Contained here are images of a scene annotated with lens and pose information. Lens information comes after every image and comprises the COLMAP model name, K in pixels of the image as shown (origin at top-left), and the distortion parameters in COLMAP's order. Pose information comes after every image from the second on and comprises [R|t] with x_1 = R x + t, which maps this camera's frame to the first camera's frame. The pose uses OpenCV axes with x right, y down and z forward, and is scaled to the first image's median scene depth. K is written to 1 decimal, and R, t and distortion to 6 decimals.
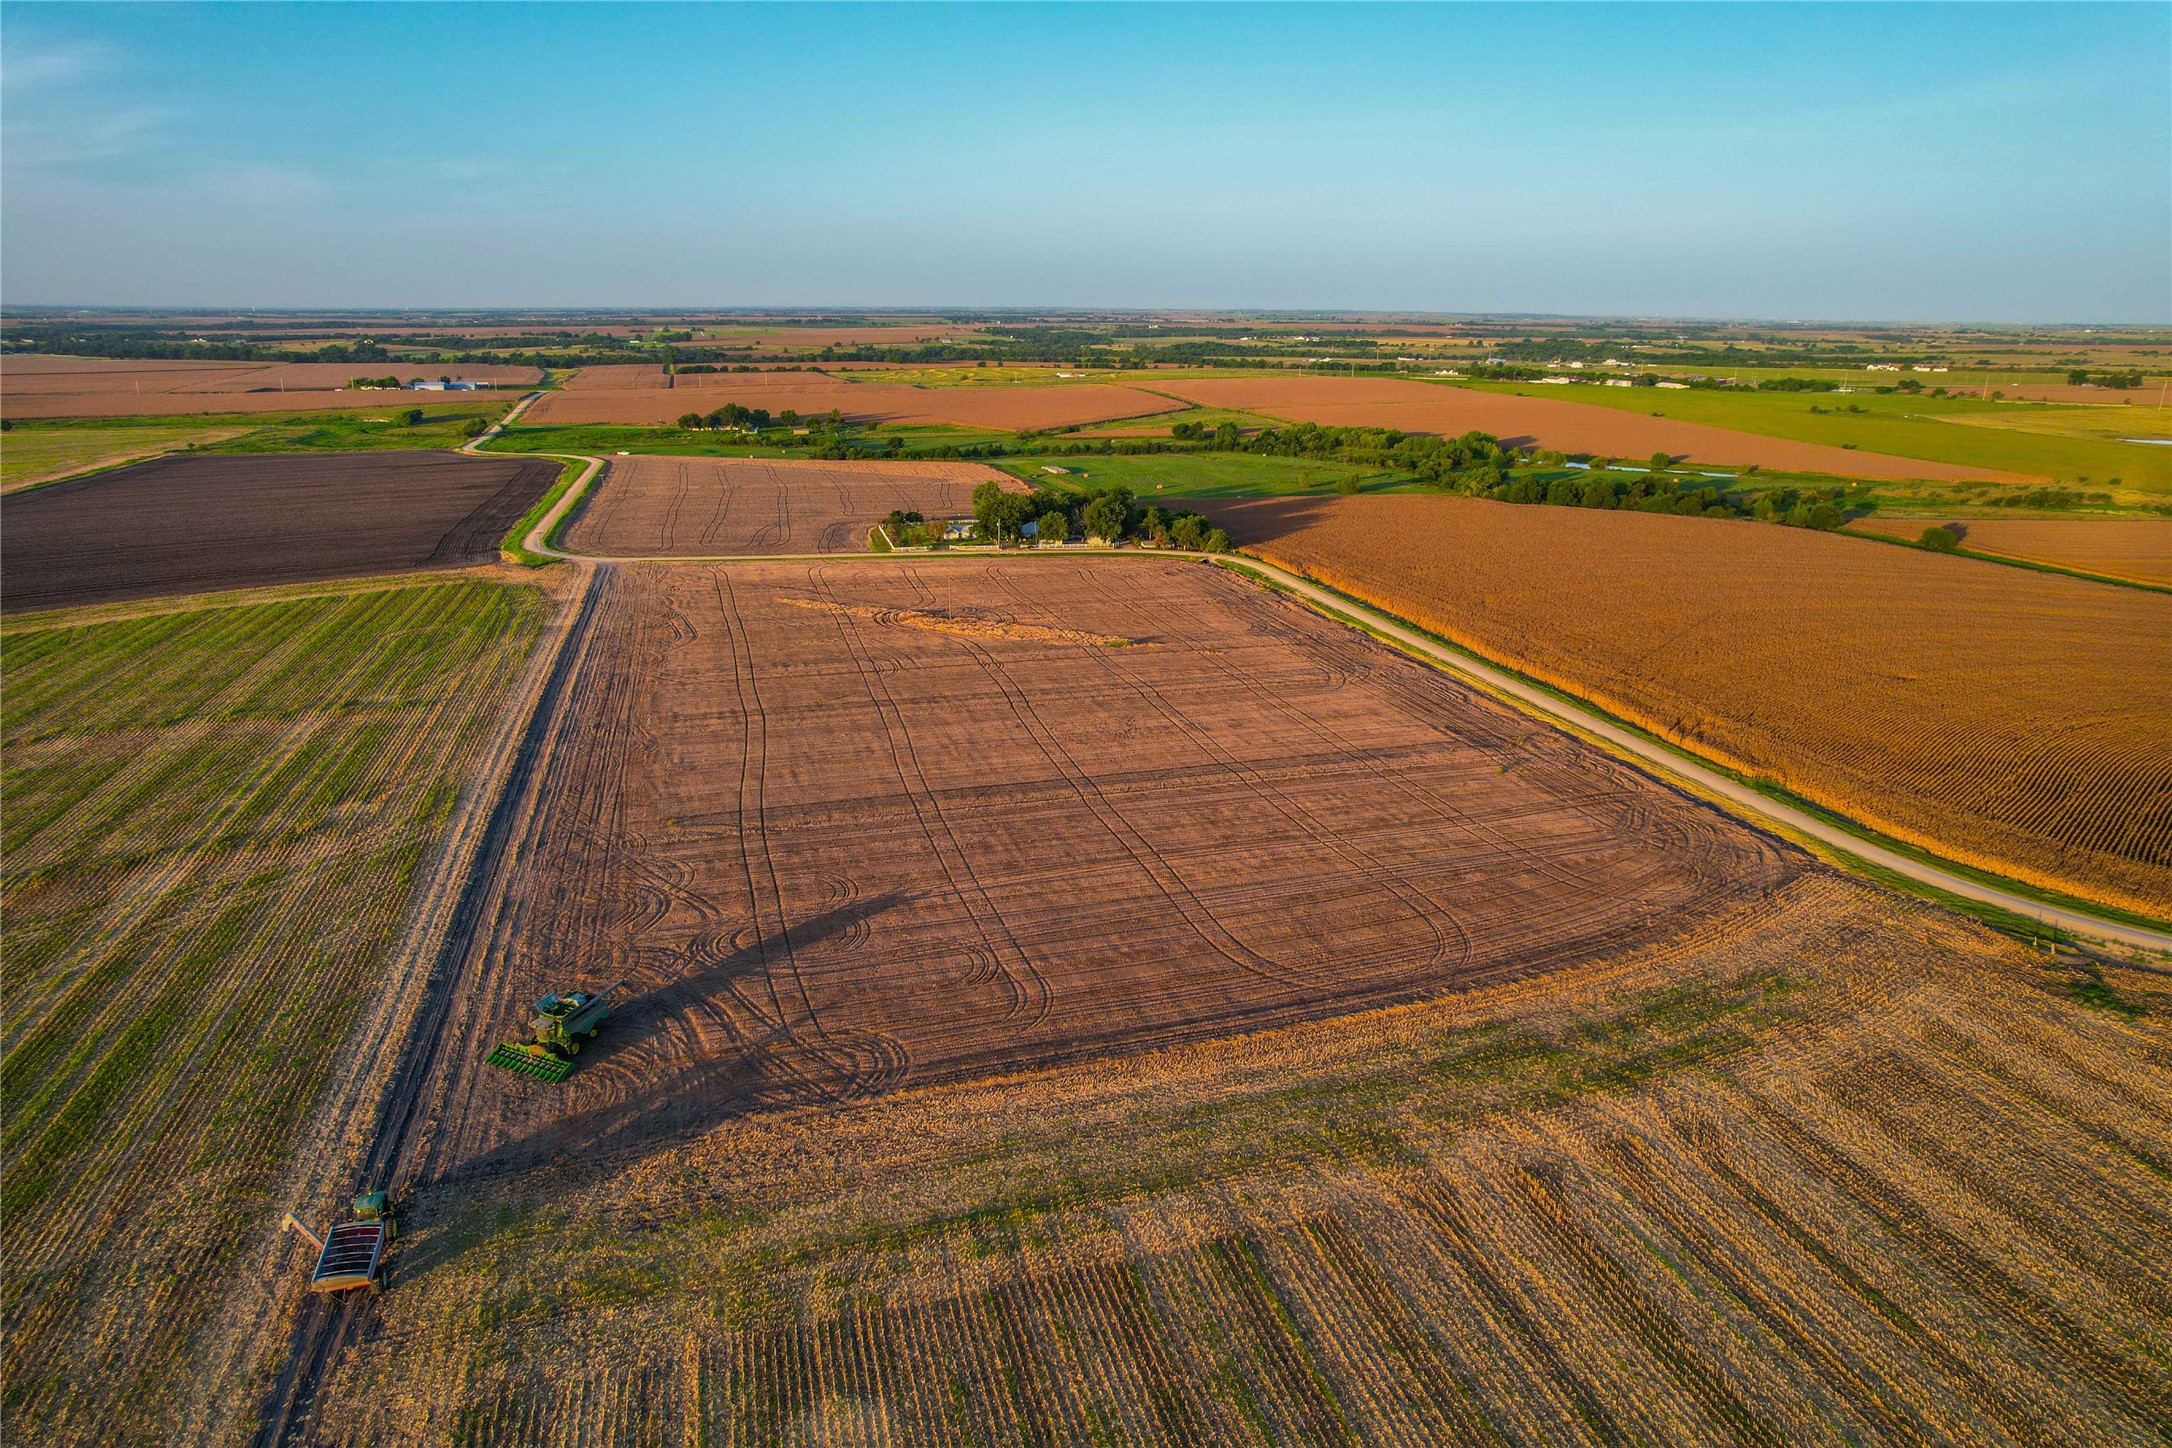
lens RADIAL K [[1388.1, 0, 1074.3], [0, 1388.1, 720.8], [0, 0, 1]] dist [-0.074116, 0.064283]
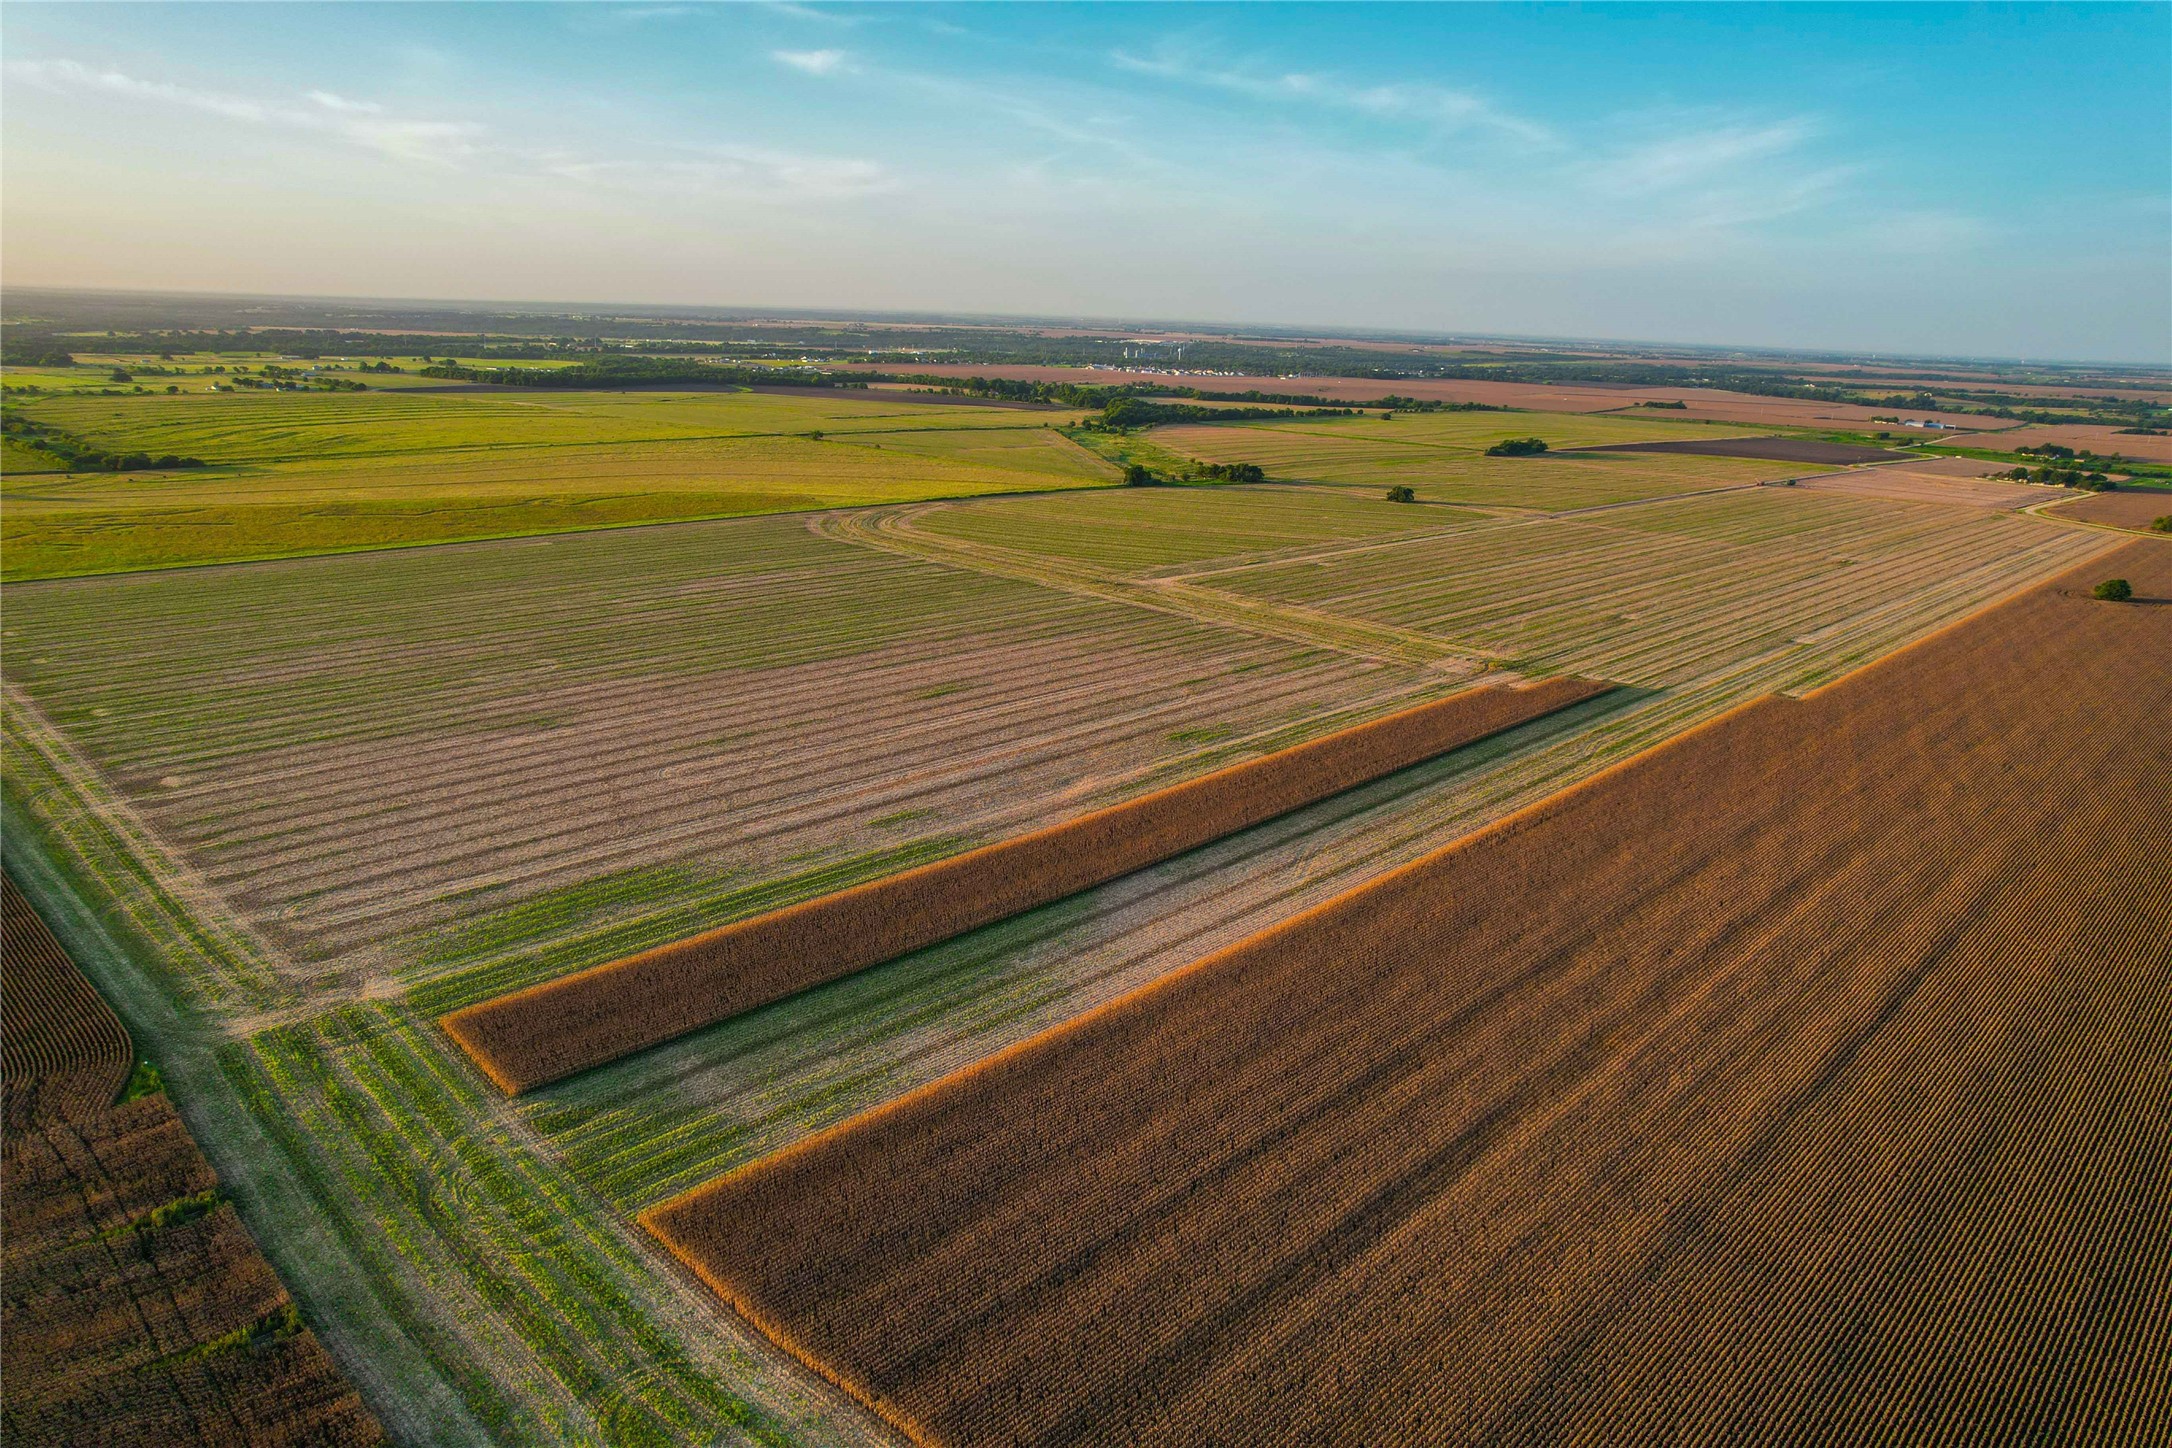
lens RADIAL K [[1388.1, 0, 1090.9], [0, 1388.1, 733.2], [0, 0, 1]] dist [-0.074116, 0.064283]
pose [[0.508779, 0.260369, -0.820580, 0.848412], [-0.277515, 0.951890, 0.129968, 0.320595], [0.814942, 0.161598, 0.556557, -1.238763]]
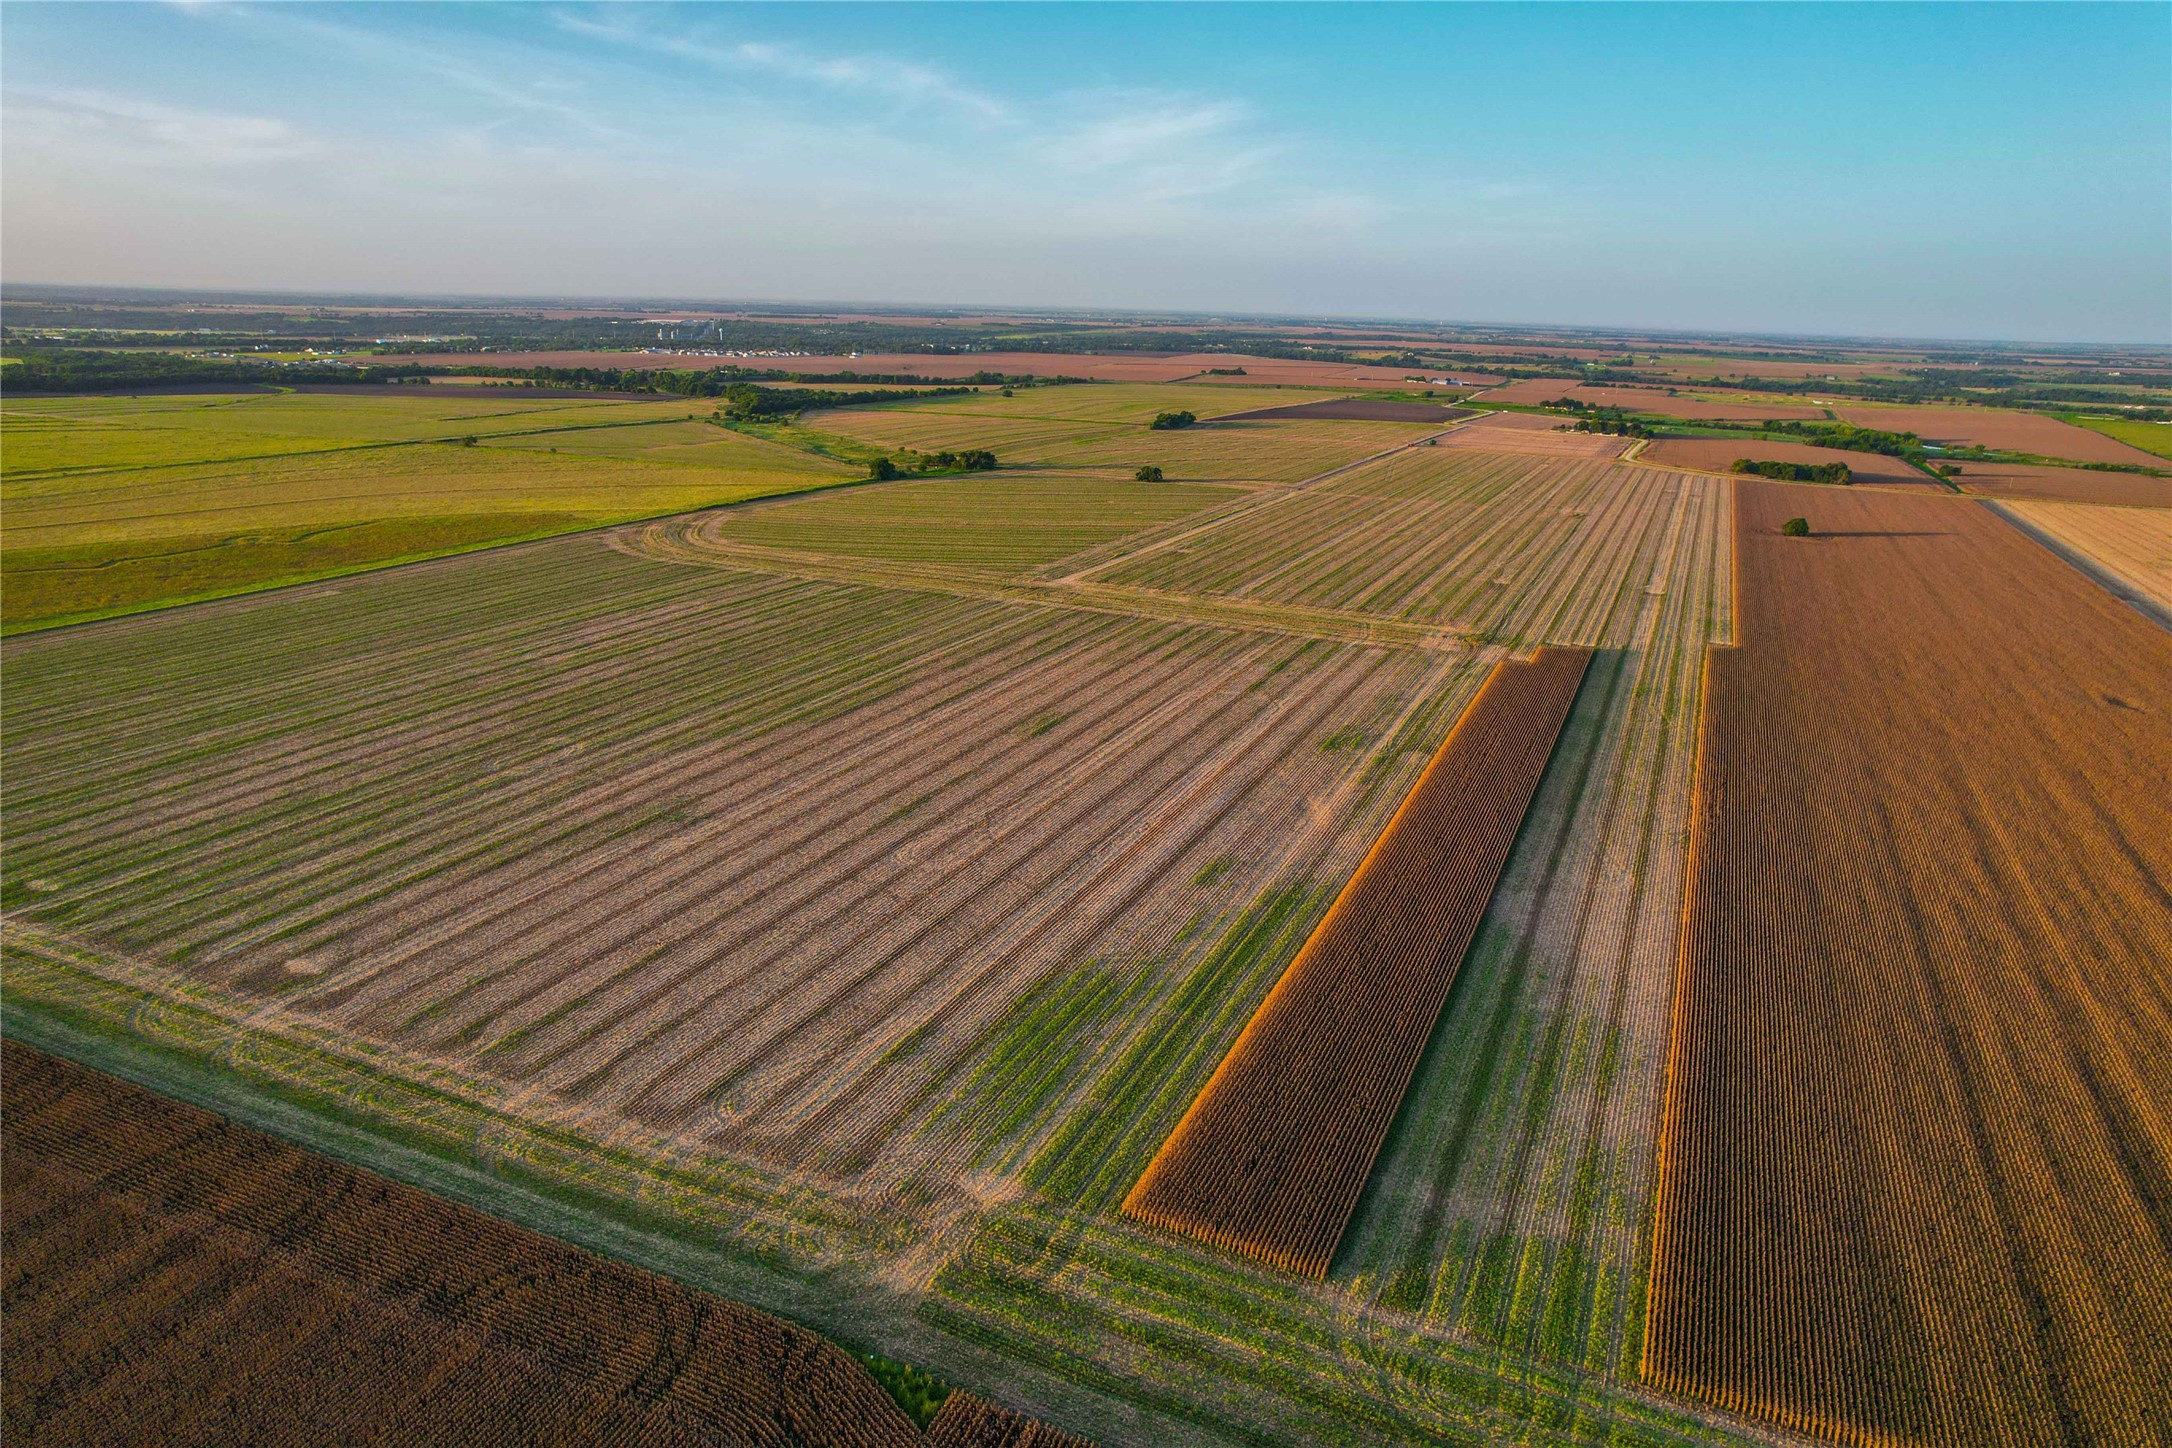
lens RADIAL K [[1388.1, 0, 1086.4], [0, 1388.1, 731.4], [0, 0, 1]] dist [-0.074116, 0.064283]
pose [[0.776244, 0.199653, -0.597983, 0.677569], [-0.201932, 0.977295, 0.064167, 0.359591], [0.597217, 0.070943, 0.798936, -1.379563]]
